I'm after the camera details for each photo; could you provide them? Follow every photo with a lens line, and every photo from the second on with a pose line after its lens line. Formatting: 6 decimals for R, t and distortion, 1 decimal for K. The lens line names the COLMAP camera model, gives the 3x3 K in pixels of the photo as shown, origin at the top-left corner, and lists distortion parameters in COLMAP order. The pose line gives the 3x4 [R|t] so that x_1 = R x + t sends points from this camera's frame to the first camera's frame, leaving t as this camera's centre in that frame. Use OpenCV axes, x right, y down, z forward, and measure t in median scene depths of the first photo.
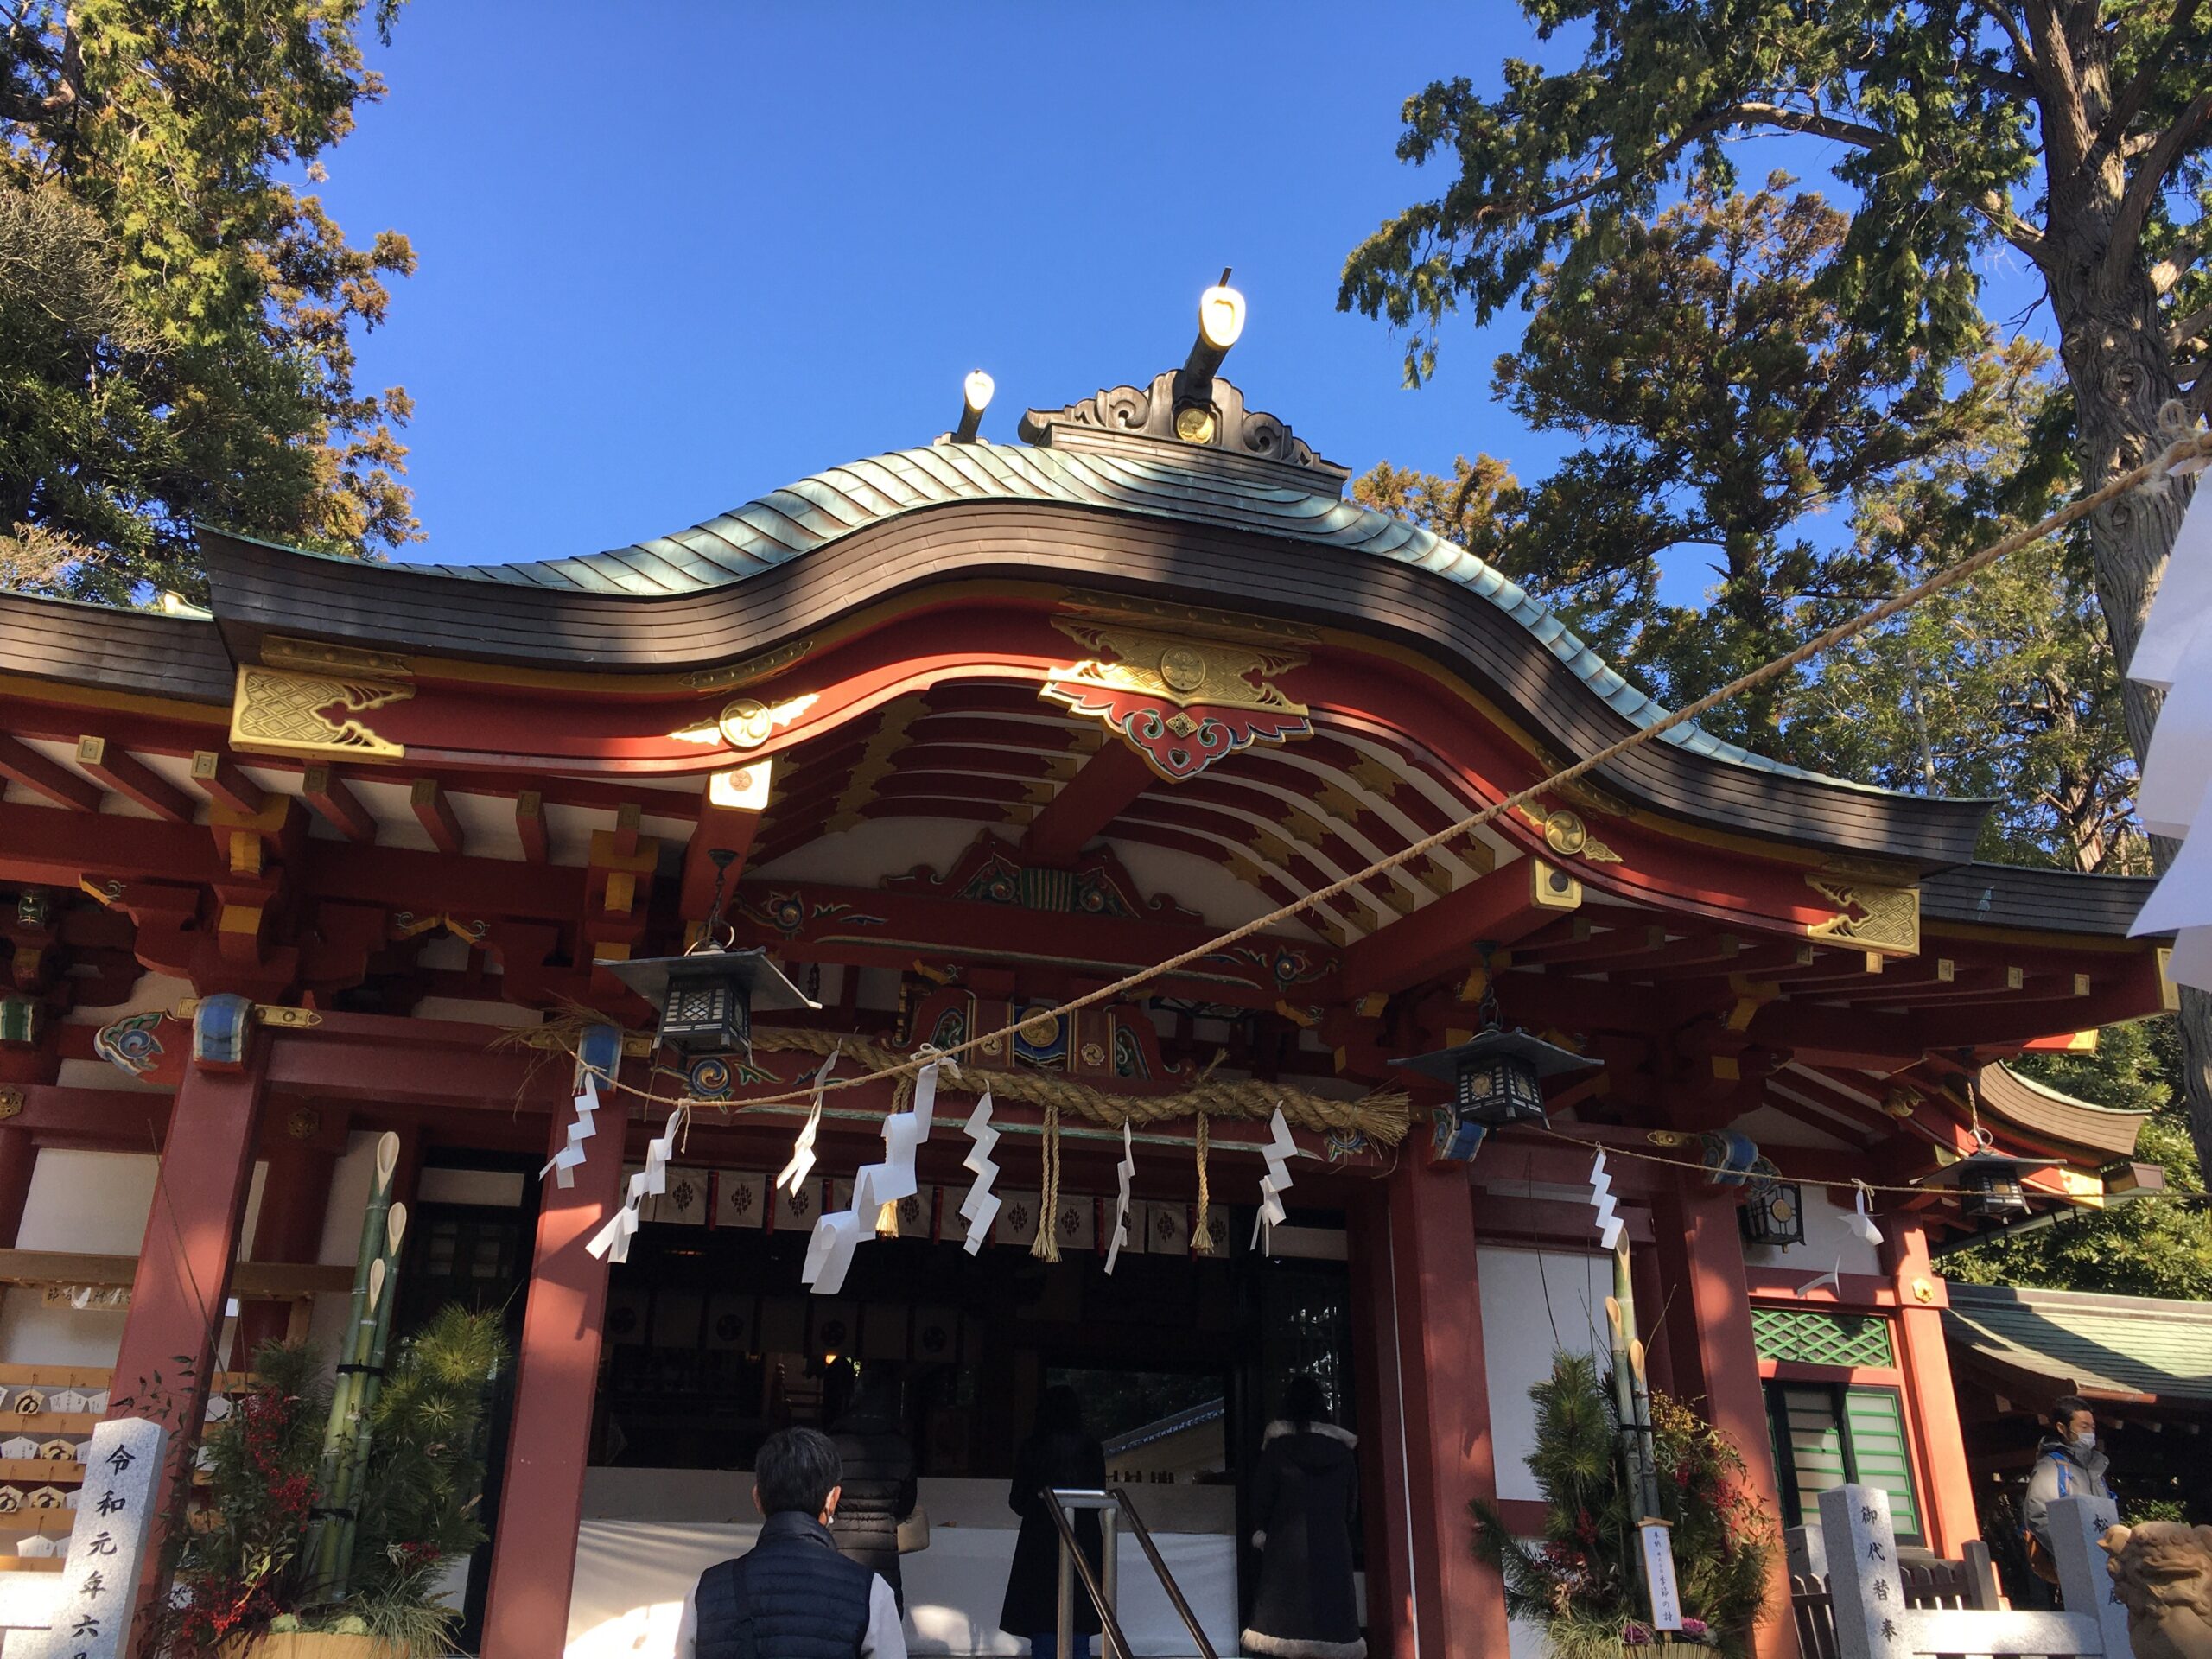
lens RADIAL K [[1885.5, 0, 1106.0], [0, 1885.5, 829.5], [0, 0, 1]] dist [0.049149, -0.050009]
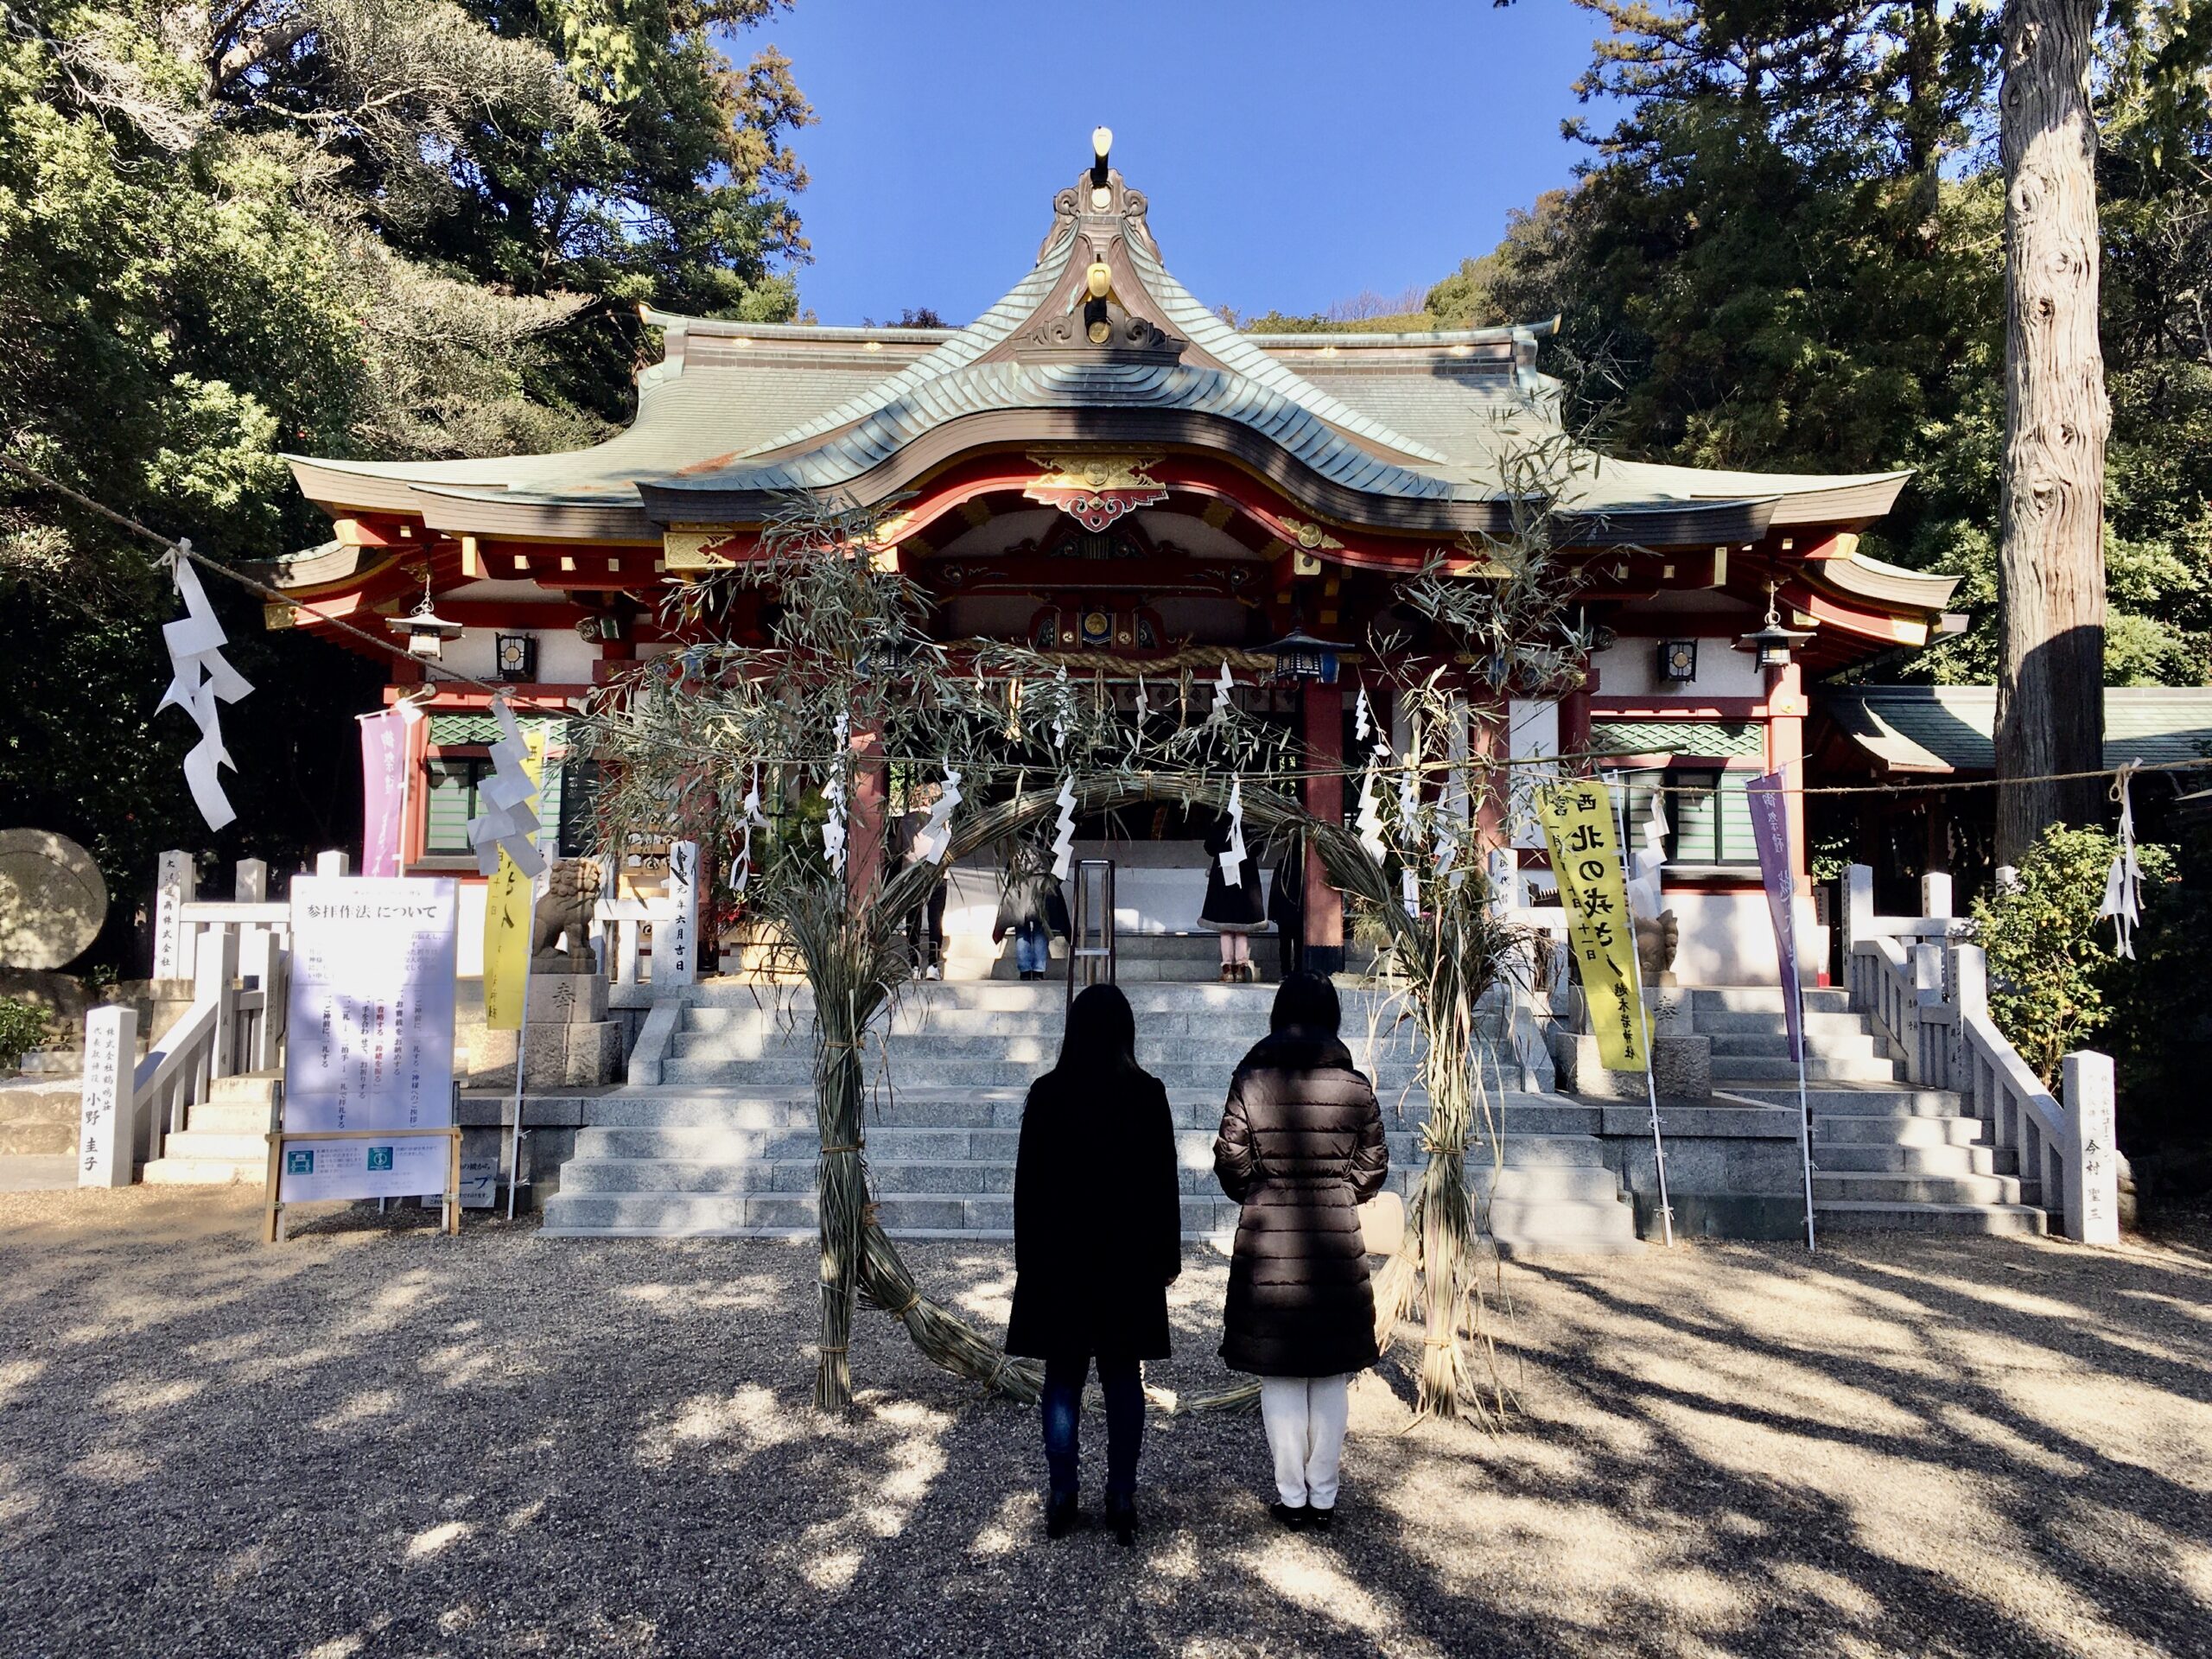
lens RADIAL K [[1885.5, 0, 1106.0], [0, 1885.5, 829.5], [0, 0, 1]] dist [0.049149, -0.050009]
pose [[0.961367, -0.017737, -0.274696, 0.544506], [0.111348, 0.937692, 0.329144, -0.357015], [0.251742, -0.347016, 0.903441, -0.843415]]
